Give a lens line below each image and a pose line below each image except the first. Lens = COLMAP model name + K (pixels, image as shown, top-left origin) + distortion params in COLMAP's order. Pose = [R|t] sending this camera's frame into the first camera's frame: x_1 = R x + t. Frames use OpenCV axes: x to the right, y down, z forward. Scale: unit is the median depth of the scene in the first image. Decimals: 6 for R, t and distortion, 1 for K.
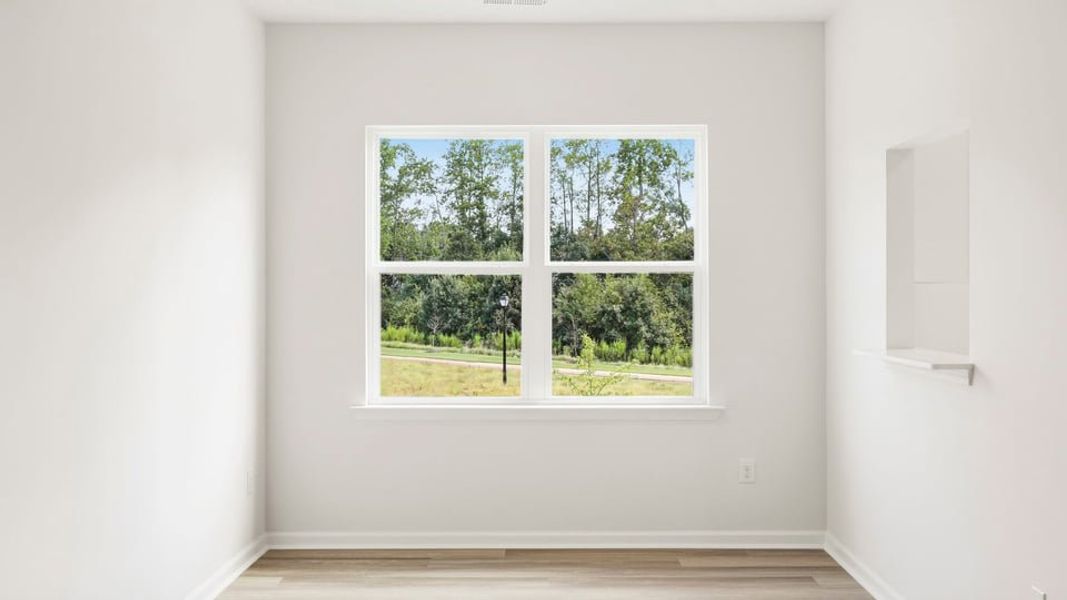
lens RADIAL K [[1034.4, 0, 541.0], [0, 1034.4, 290.7], [0, 0, 1]] dist [-0.002912, 0.000000]
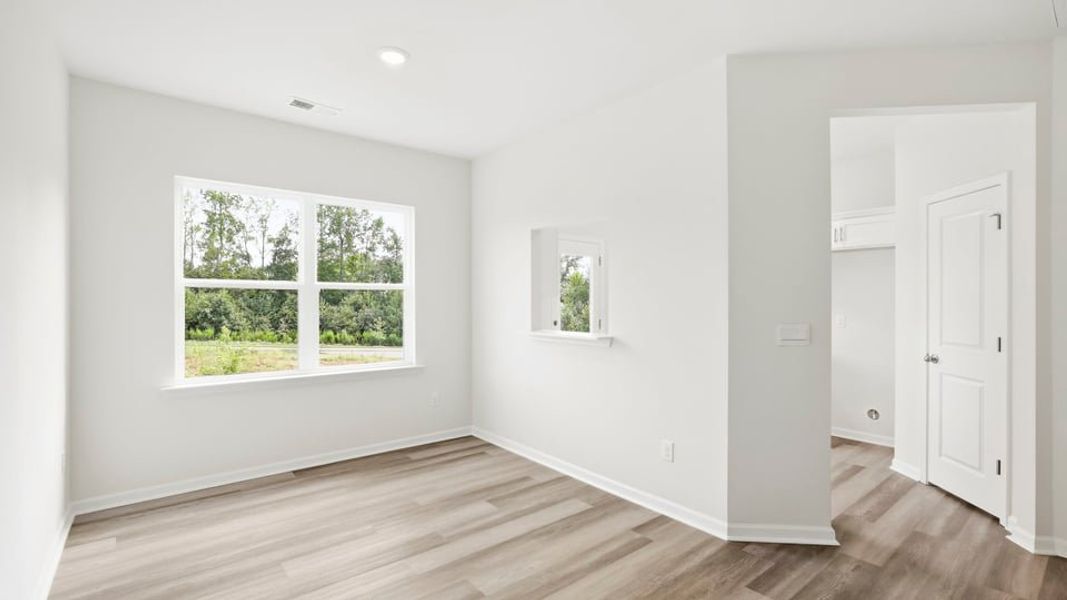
lens RADIAL K [[479.7, 0, 536.3], [0, 479.7, 300.7], [0, 0, 1]] dist [-0.008170, 0.003592]
pose [[0.768135, 0.004833, 0.640269, -0.171204], [-0.004324, 0.999988, -0.002360, 0.000834], [-0.640273, -0.000956, 0.768147, 0.194289]]
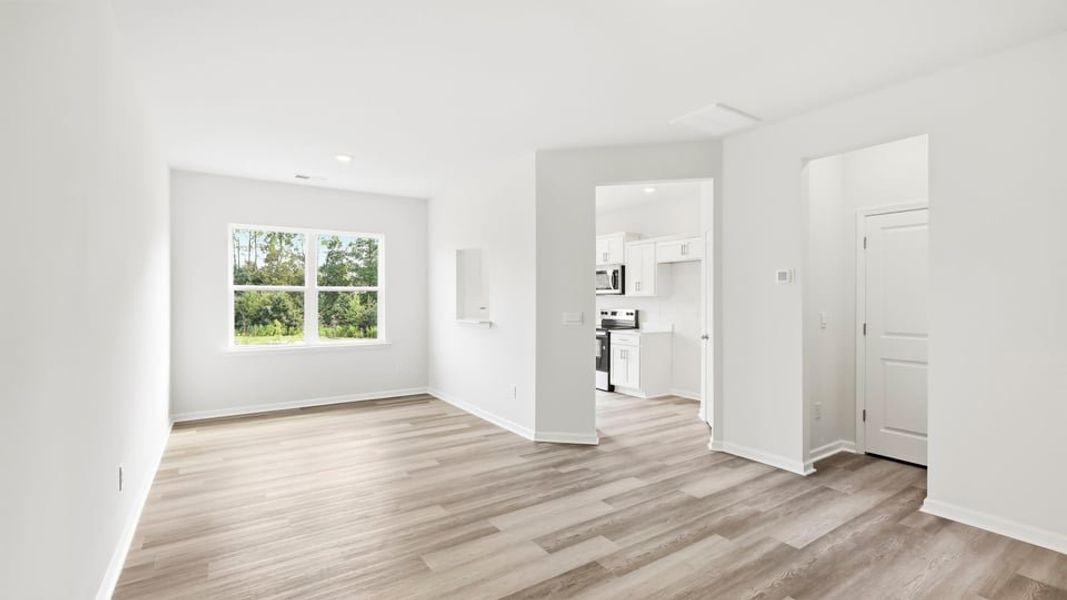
lens RADIAL K [[479.7, 0, 535.1], [0, 479.7, 297.2], [0, 0, 1]] dist [-0.008170, 0.003592]
pose [[0.827114, 0.002559, 0.562029, -0.167981], [-0.000902, 0.999994, -0.003225, 0.000159], [-0.562034, 0.002160, 0.827112, -0.170875]]
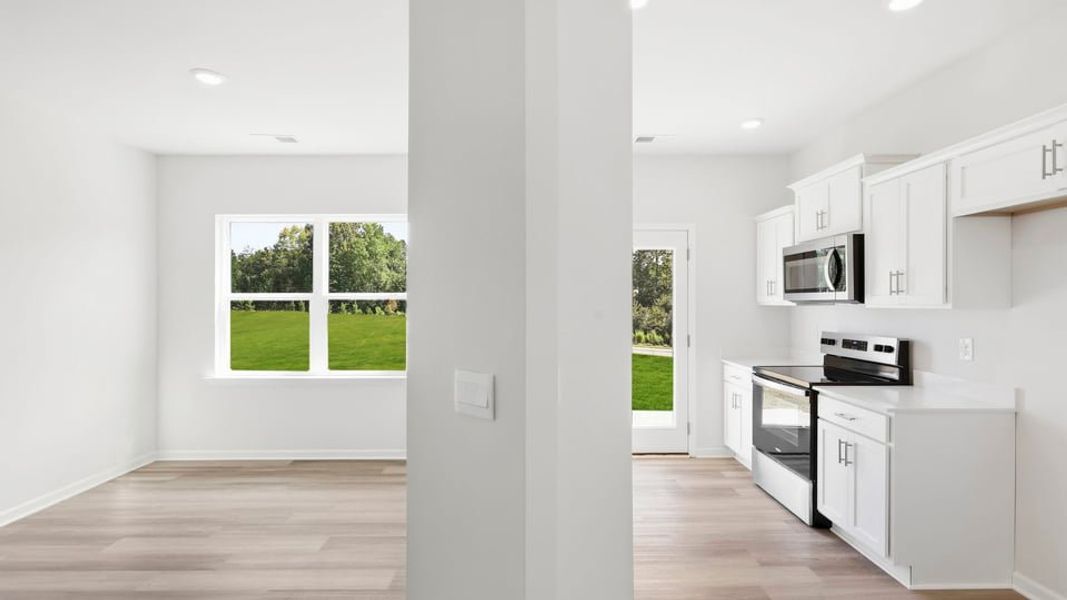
lens RADIAL K [[479.7, 0, 529.5], [0, 479.7, 300.2], [0, 0, 1]] dist [-0.008170, 0.003592]
pose [[0.999898, -0.000797, 0.014288, 0.285342], [0.000849, 0.999993, -0.003637, -0.010882], [-0.014285, 0.003649, 0.999891, 0.162343]]
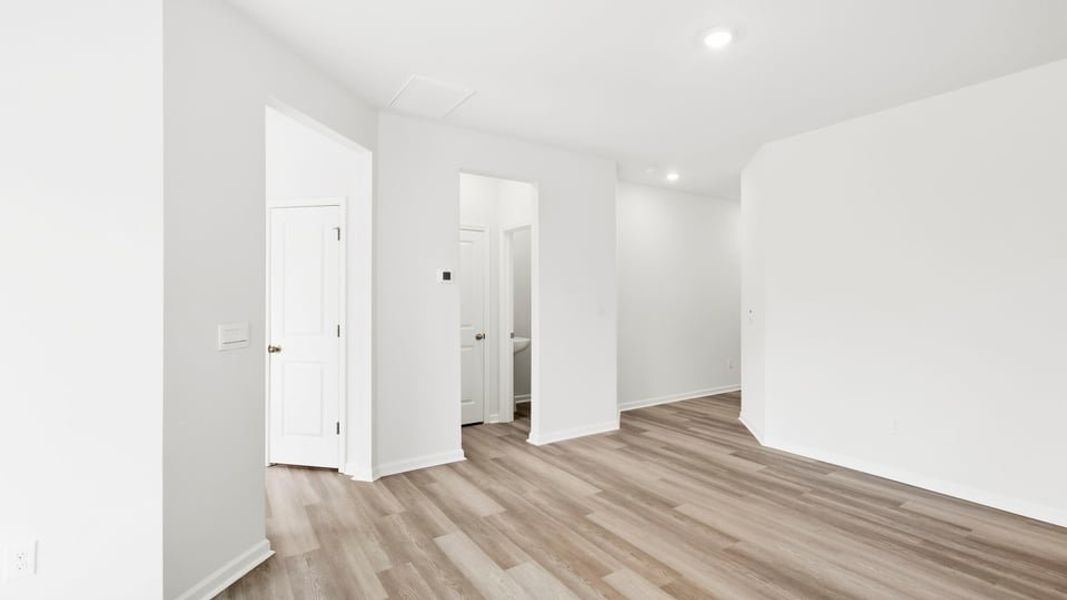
lens RADIAL K [[479.7, 0, 531.0], [0, 479.7, 292.8], [0, 0, 1]] dist [-0.008170, 0.003592]
pose [[-0.552318, 0.010240, 0.833570, -0.152353], [0.000135, 0.999926, -0.012194, 0.000641], [-0.833633, -0.006622, -0.552279, 0.383238]]
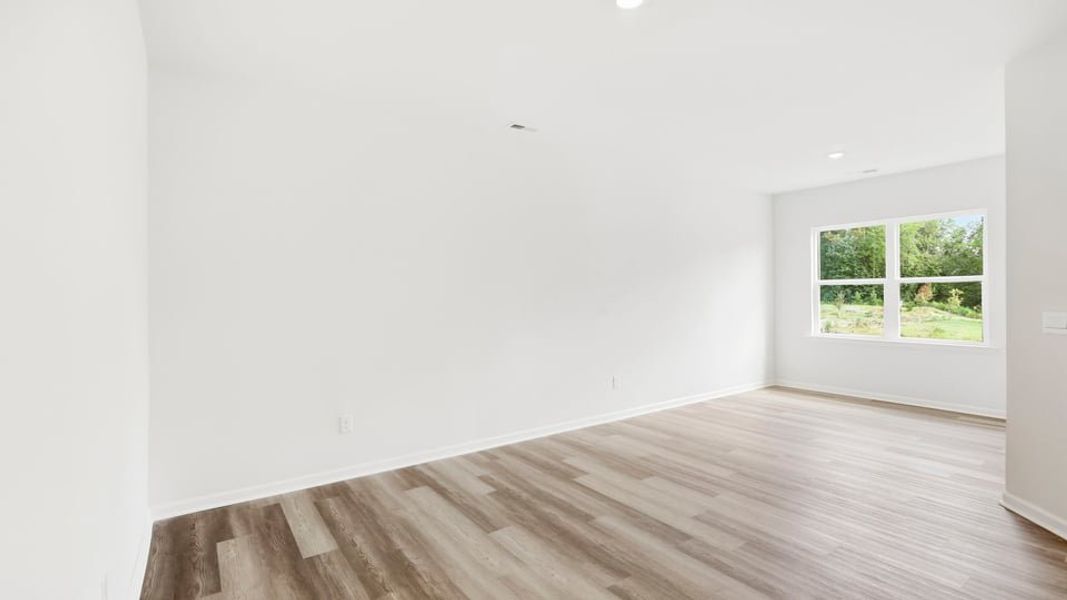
lens RADIAL K [[479.7, 0, 534.5], [0, 479.7, 296.4], [0, 0, 1]] dist [-0.008170, 0.003592]
pose [[0.584129, 0.002047, -0.811658, 0.333679], [0.006397, 0.999954, 0.007126, -0.000323], [0.811636, -0.009354, 0.584089, -0.227673]]
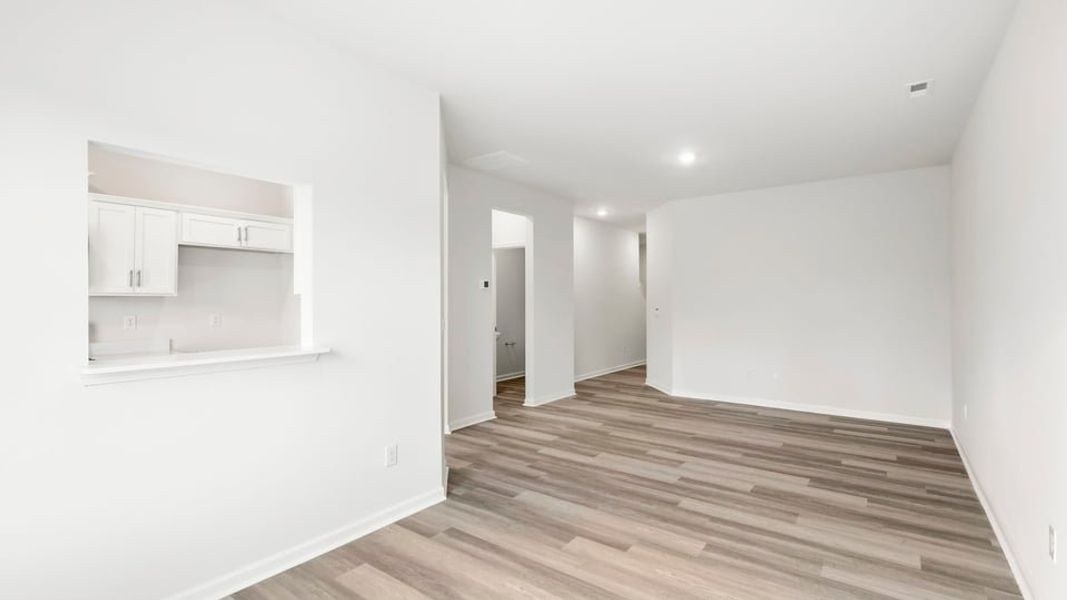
lens RADIAL K [[479.7, 0, 532.4], [0, 479.7, 297.0], [0, 0, 1]] dist [-0.008170, 0.003592]
pose [[-0.805002, 0.006472, 0.593237, -0.146383], [0.001028, 0.999954, -0.009514, 0.002000], [-0.593271, -0.007049, -0.804972, 0.754799]]
